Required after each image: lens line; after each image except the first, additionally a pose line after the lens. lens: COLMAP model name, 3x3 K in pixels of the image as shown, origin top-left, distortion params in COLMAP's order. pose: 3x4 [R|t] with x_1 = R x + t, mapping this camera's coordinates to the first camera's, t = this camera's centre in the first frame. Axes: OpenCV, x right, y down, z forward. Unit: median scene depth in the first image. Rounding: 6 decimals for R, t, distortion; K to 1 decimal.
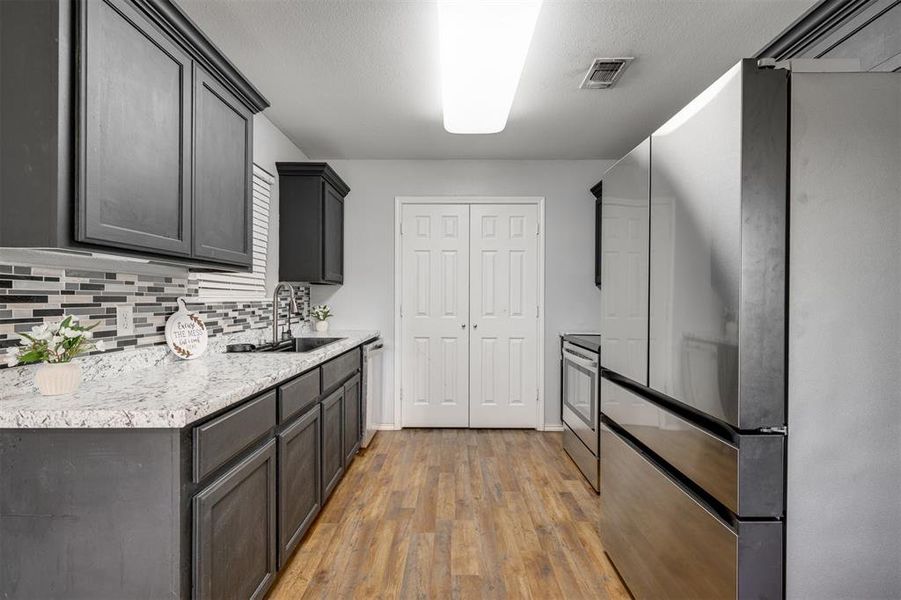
lens RADIAL K [[398.9, 0, 450.5], [0, 398.9, 300.0], [0, 0, 1]] dist [0.000973, -0.000253]
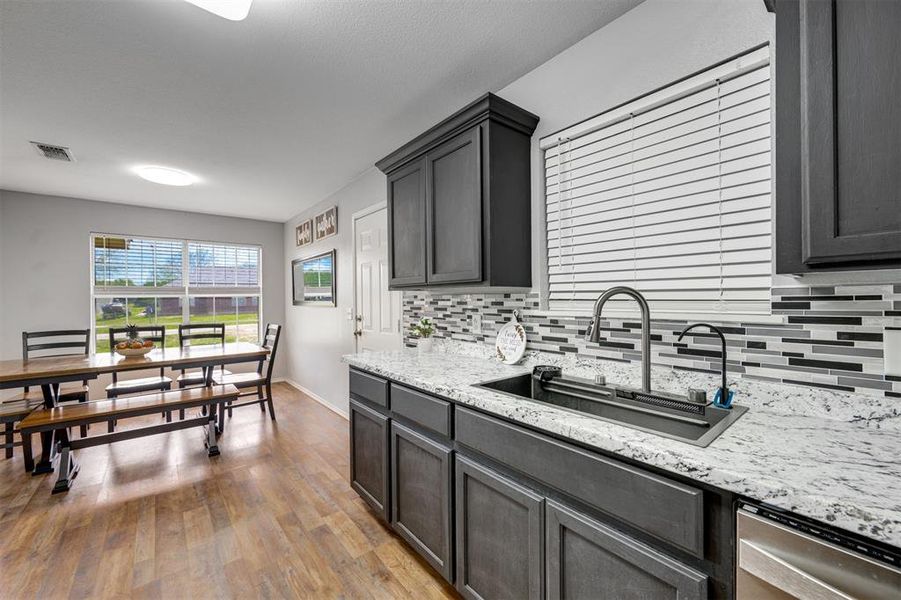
lens RADIAL K [[356.2, 0, 450.5], [0, 356.2, 300.0], [0, 0, 1]] dist [-0.000240, -0.000048]
pose [[-0.765782, 0.007761, -0.643054, 0.113994], [0.006185, 0.999970, 0.004704, -0.036265], [0.643071, -0.000374, -0.765807, 1.460652]]
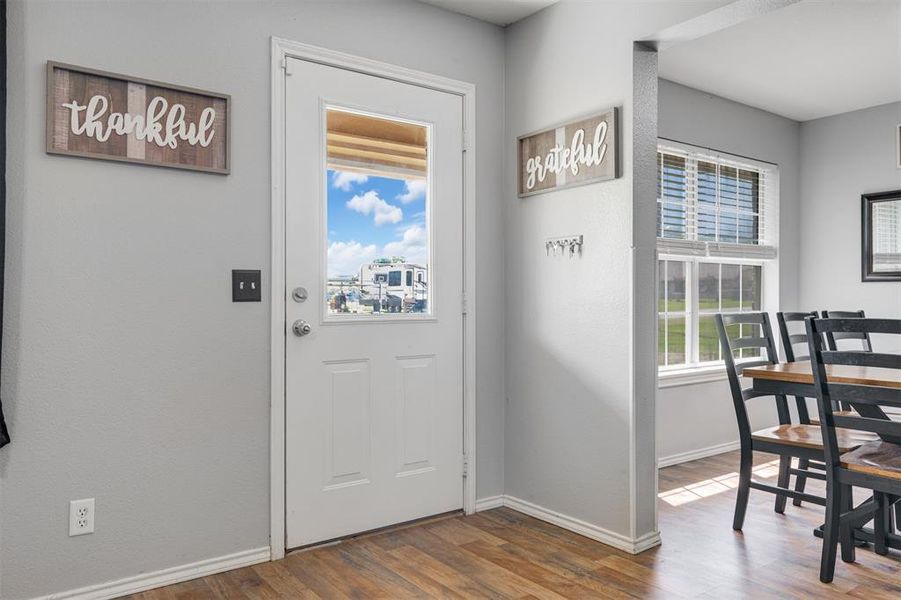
lens RADIAL K [[687.0, 0, 437.1], [0, 687.0, 297.6], [0, 0, 1]] dist [0.000926, -0.000414]
pose [[-0.804554, -0.004660, -0.593862, 1.926439], [-0.003883, 0.999989, -0.002585, 0.068283], [0.593867, 0.000226, -0.804563, -0.032418]]
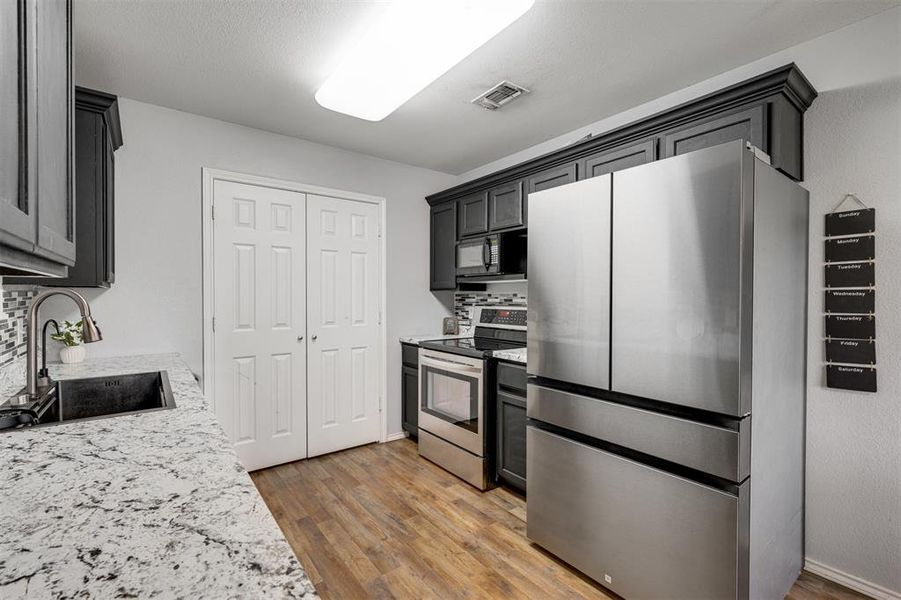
lens RADIAL K [[398.9, 0, 450.5], [0, 398.9, 300.0], [0, 0, 1]] dist [0.000973, -0.000253]
pose [[0.791356, -0.008612, 0.611295, -0.383374], [0.003164, 0.999945, 0.009991, -0.038164], [-0.611348, -0.005973, 0.791340, 0.245376]]
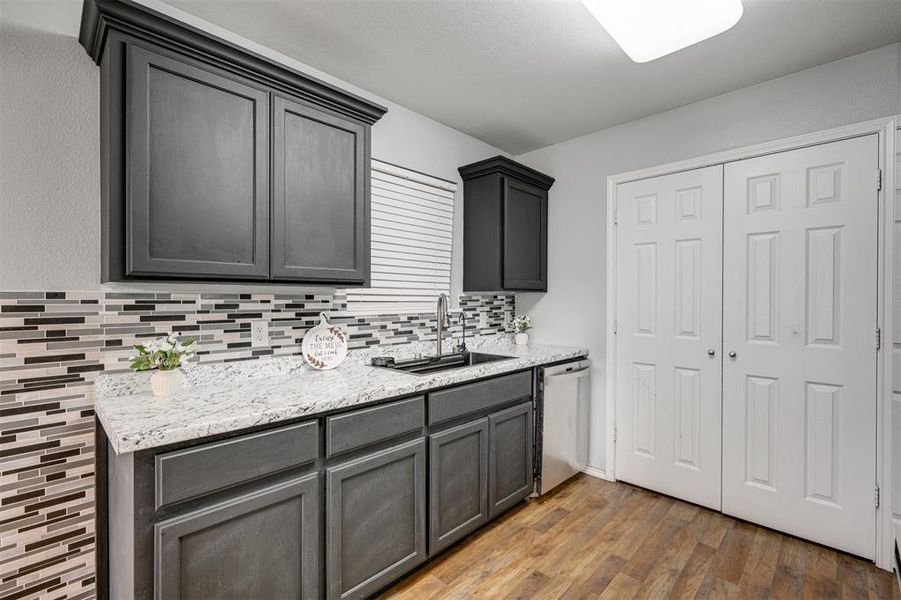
lens RADIAL K [[398.9, 0, 450.5], [0, 398.9, 300.0], [0, 0, 1]] dist [0.000973, -0.000253]
pose [[0.721654, 0.001054, -0.692253, 0.295867], [-0.001190, 0.999999, 0.000282, -0.035809], [0.692253, 0.000620, 0.721654, 0.394531]]
